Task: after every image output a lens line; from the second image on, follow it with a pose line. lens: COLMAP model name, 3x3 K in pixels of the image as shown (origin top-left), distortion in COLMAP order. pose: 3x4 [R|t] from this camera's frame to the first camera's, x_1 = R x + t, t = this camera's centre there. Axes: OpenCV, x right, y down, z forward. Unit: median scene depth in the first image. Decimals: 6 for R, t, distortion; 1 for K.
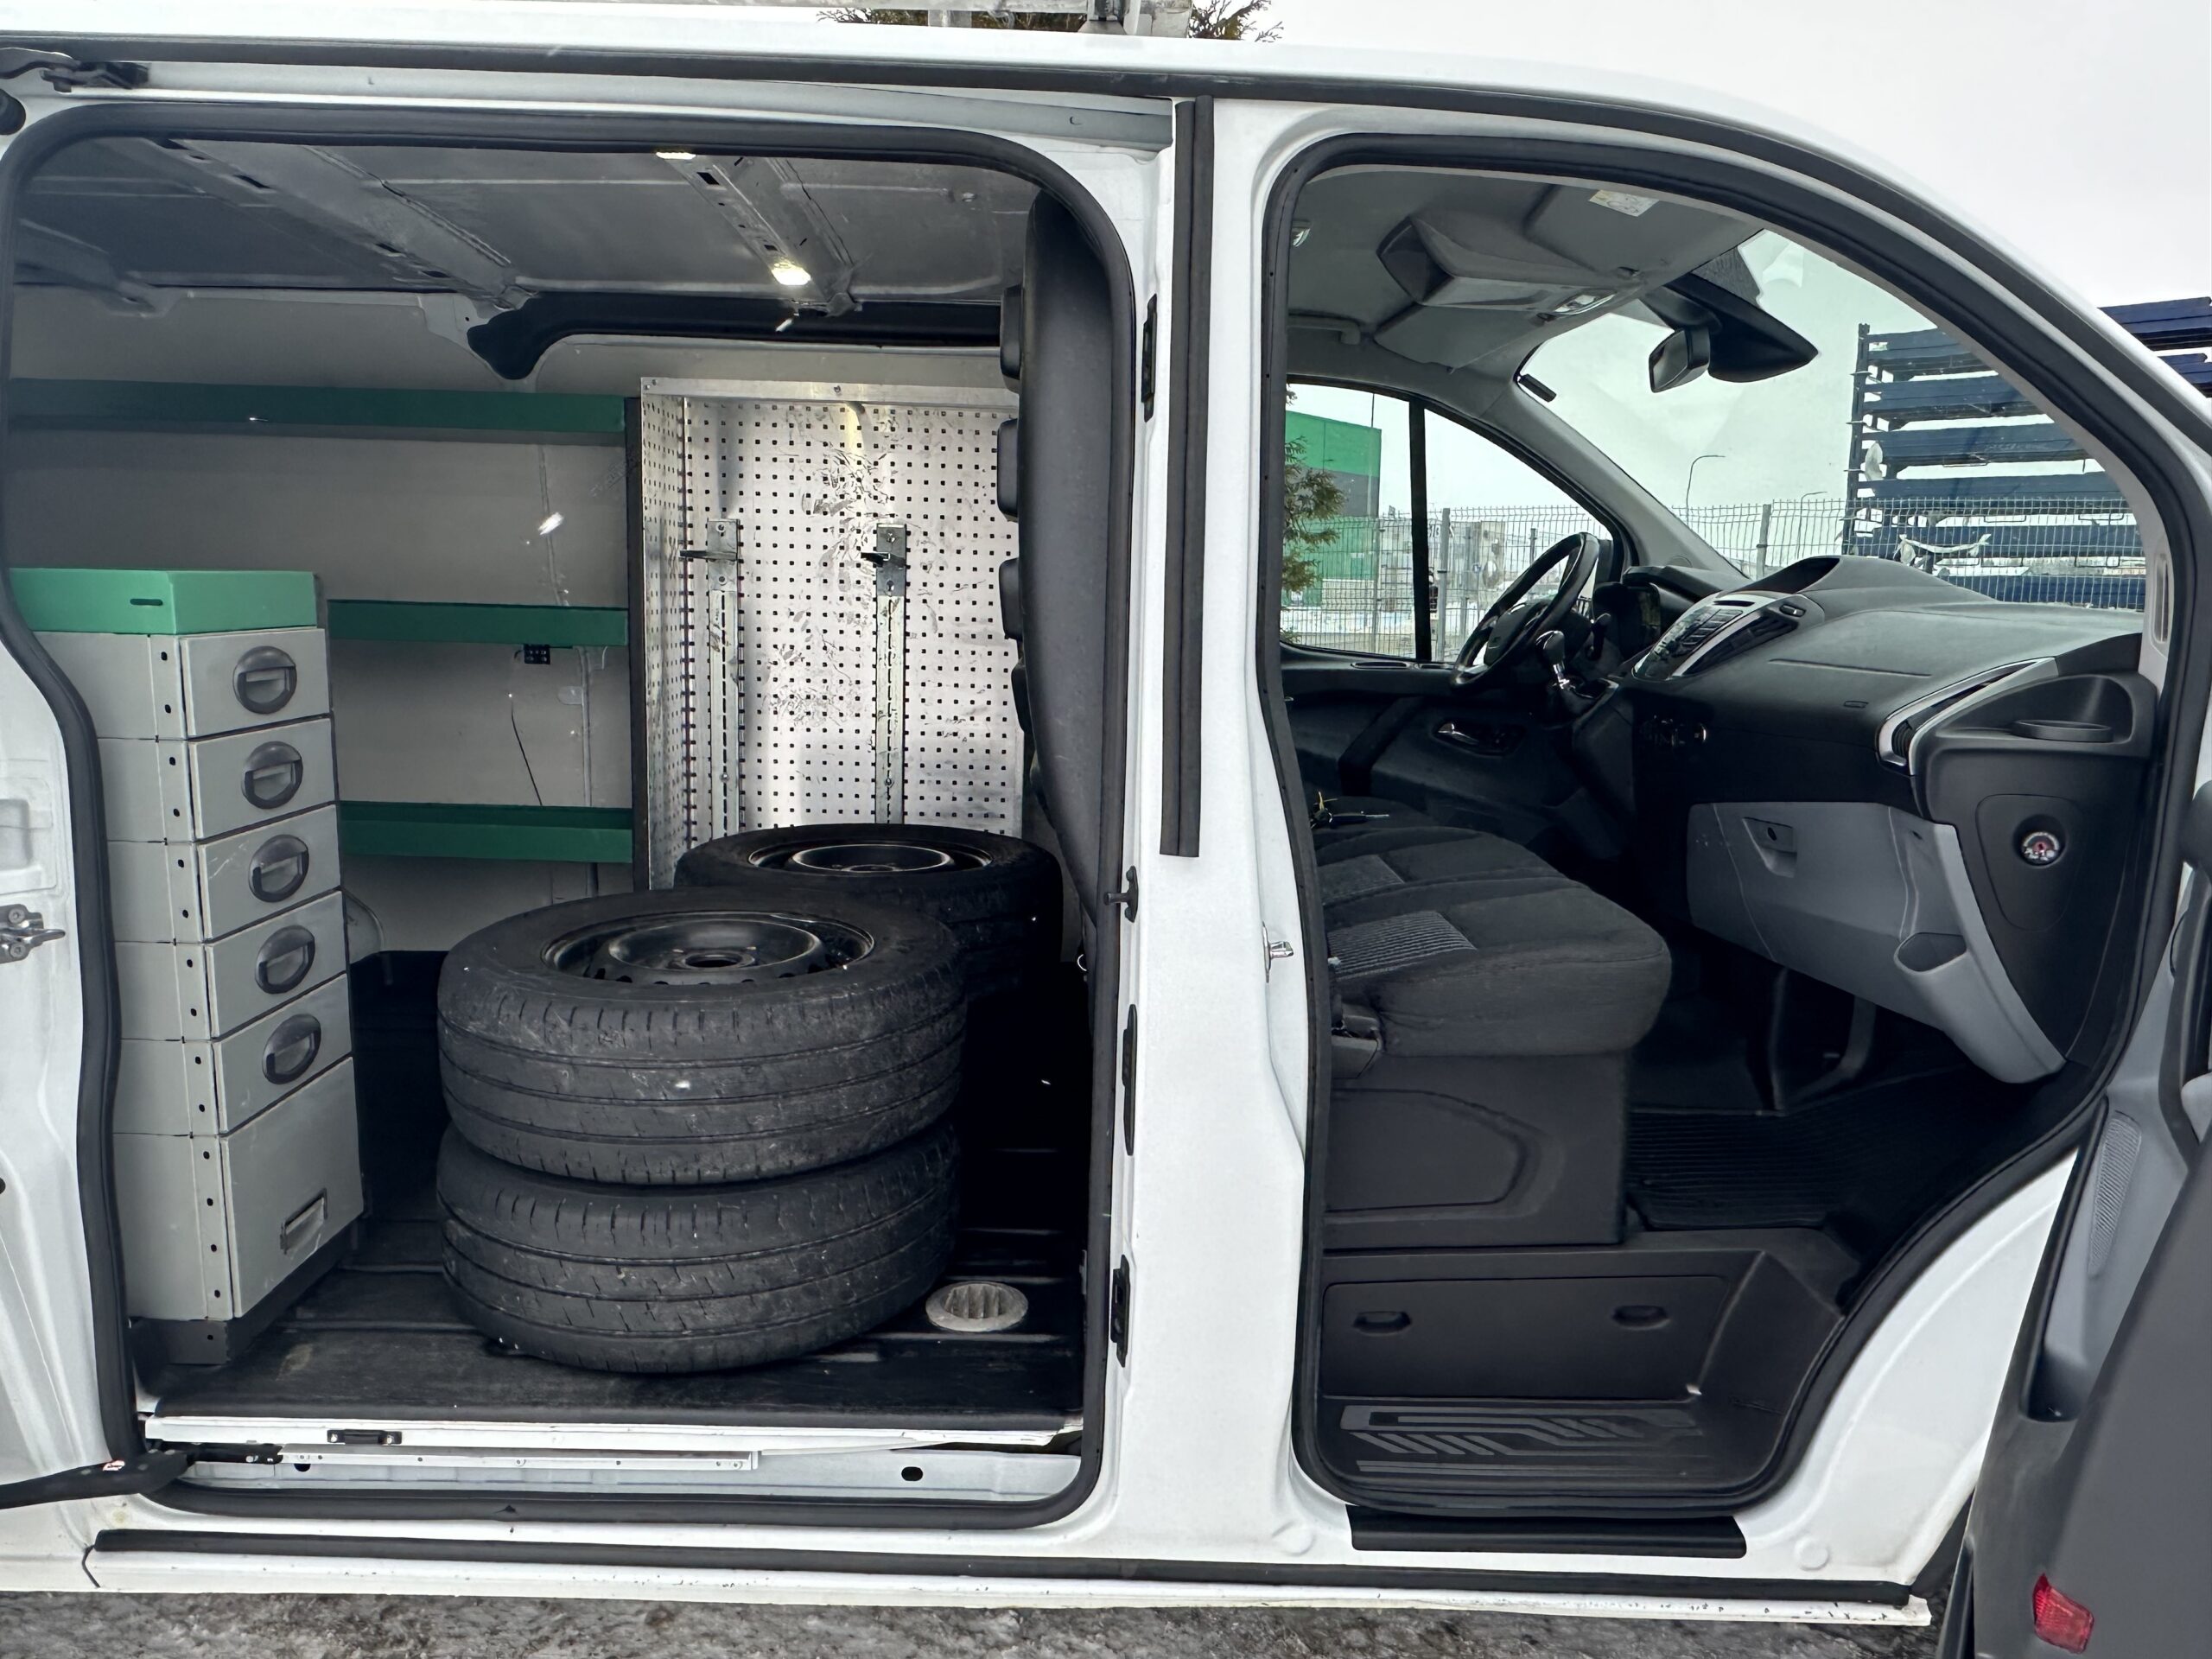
lens RADIAL K [[1536.3, 0, 1108.6], [0, 1536.3, 857.3], [0, 0, 1]] dist [0.007747, 0.000705]
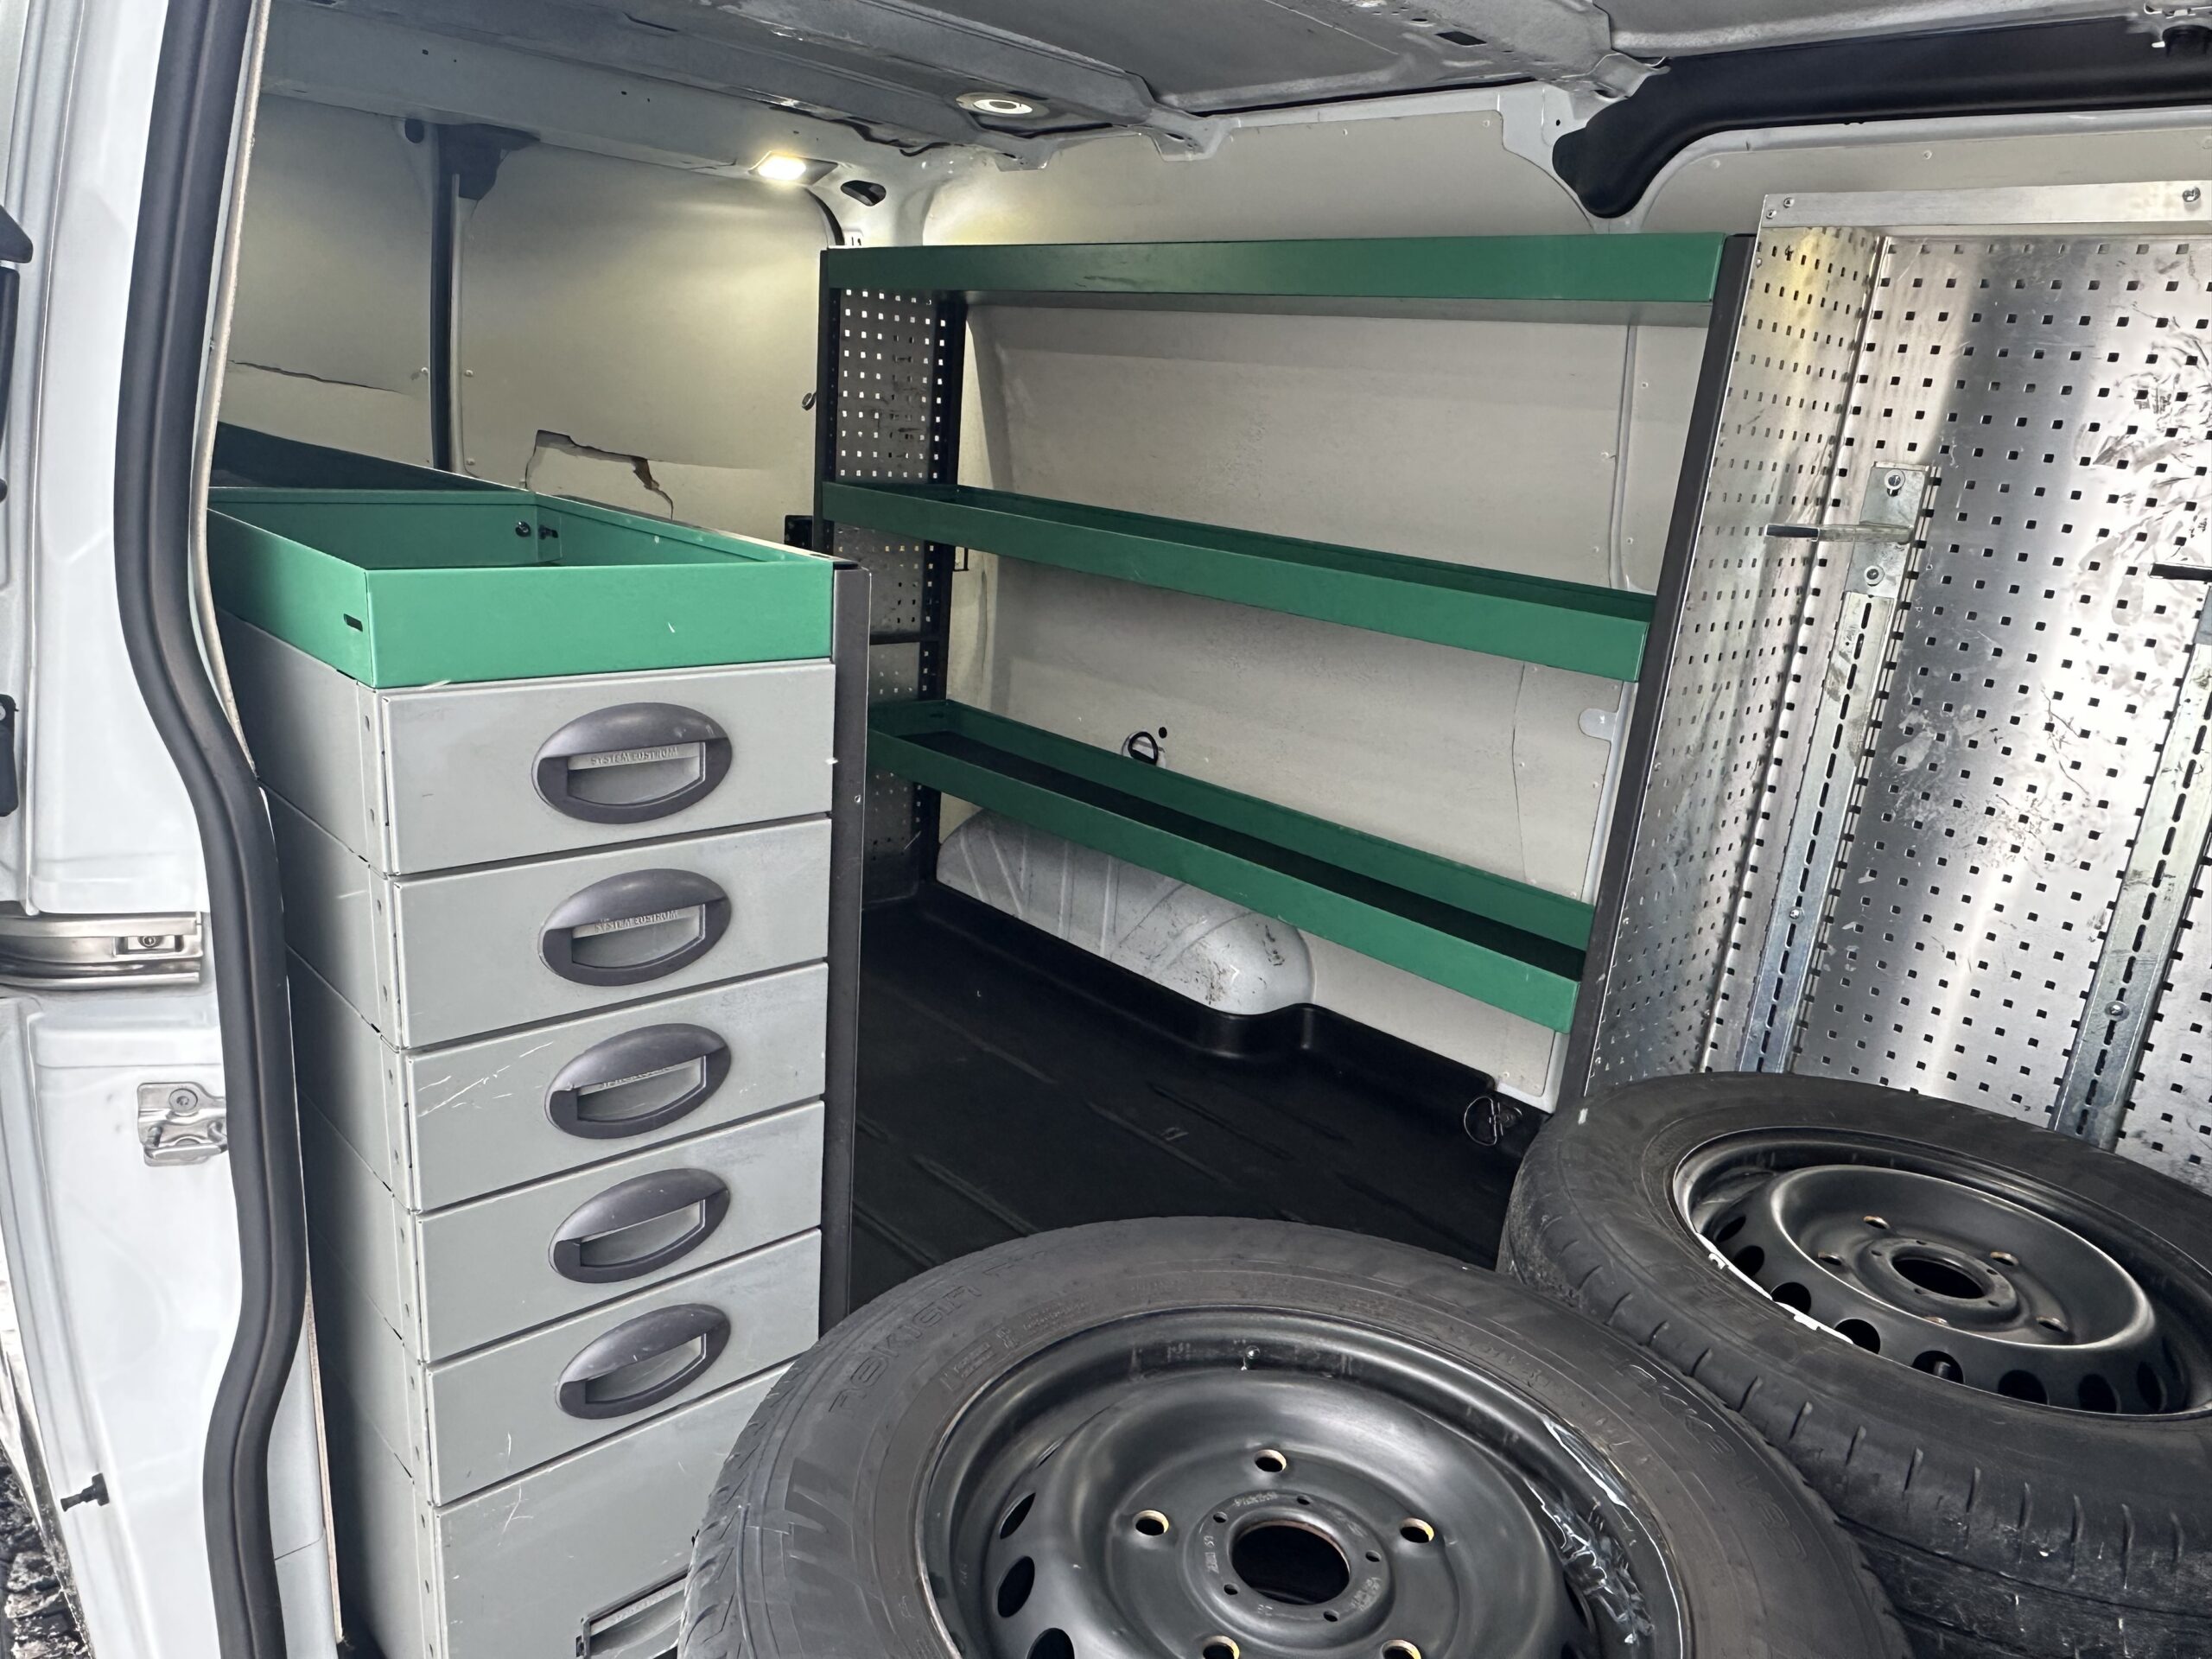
lens RADIAL K [[1536.3, 0, 1108.6], [0, 1536.3, 857.3], [0, 0, 1]] dist [0.007747, 0.000705]
pose [[0.669488, 0.242941, -0.701972, -0.022748], [-0.192437, 0.969468, 0.151985, -0.114914], [0.717463, 0.033333, 0.695798, 0.426844]]
